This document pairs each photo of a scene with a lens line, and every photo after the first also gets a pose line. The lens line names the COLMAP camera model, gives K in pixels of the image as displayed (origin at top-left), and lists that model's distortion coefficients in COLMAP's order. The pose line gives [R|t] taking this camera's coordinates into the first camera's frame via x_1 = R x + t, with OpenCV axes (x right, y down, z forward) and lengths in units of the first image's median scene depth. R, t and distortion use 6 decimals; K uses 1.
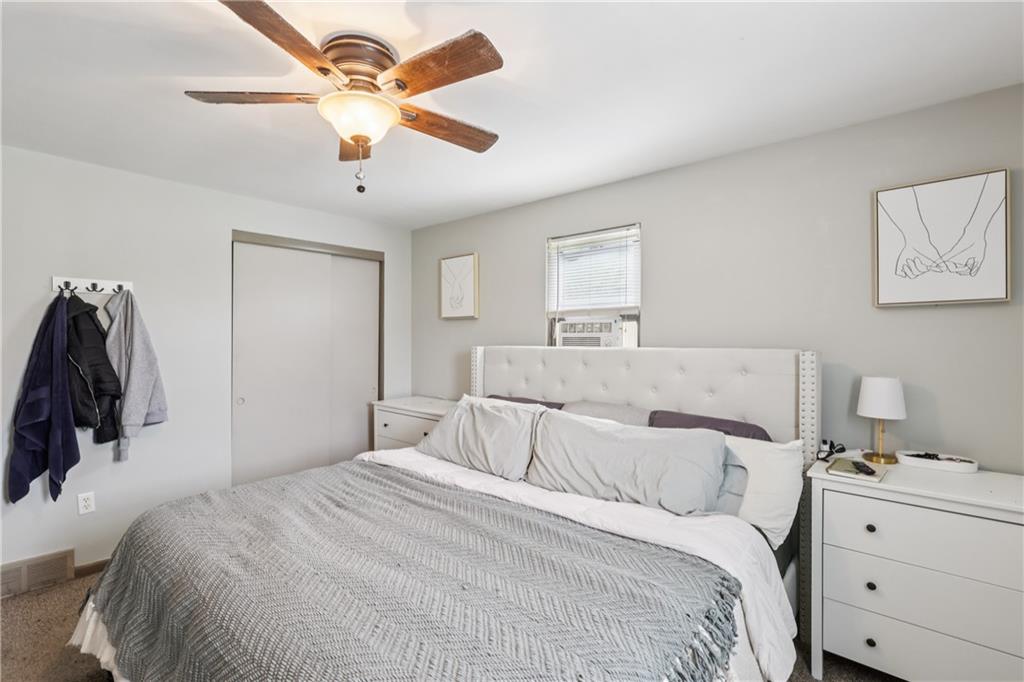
lens RADIAL K [[479.2, 0, 513.7], [0, 479.2, 339.5], [0, 0, 1]] dist [-0.001099, 0.000286]
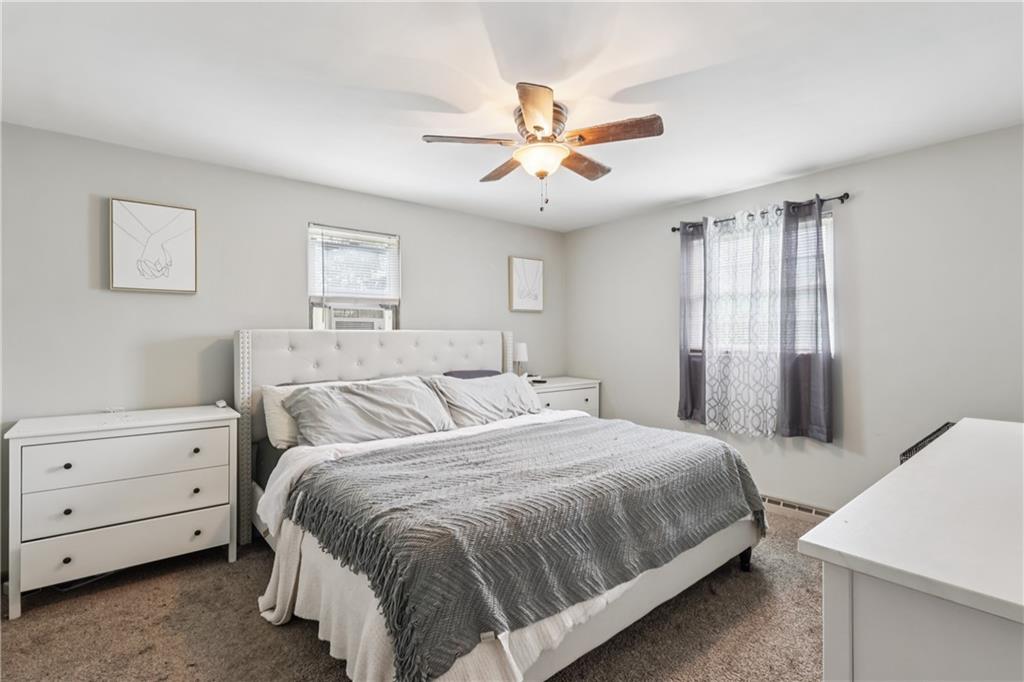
lens RADIAL K [[479.2, 0, 513.8], [0, 479.2, 339.4], [0, 0, 1]] dist [-0.001099, 0.000286]
pose [[0.147948, -0.023180, 0.988723, -0.962204], [-0.009191, 0.999650, 0.024811, 0.005403], [-0.988952, -0.012758, 0.147684, 0.472758]]
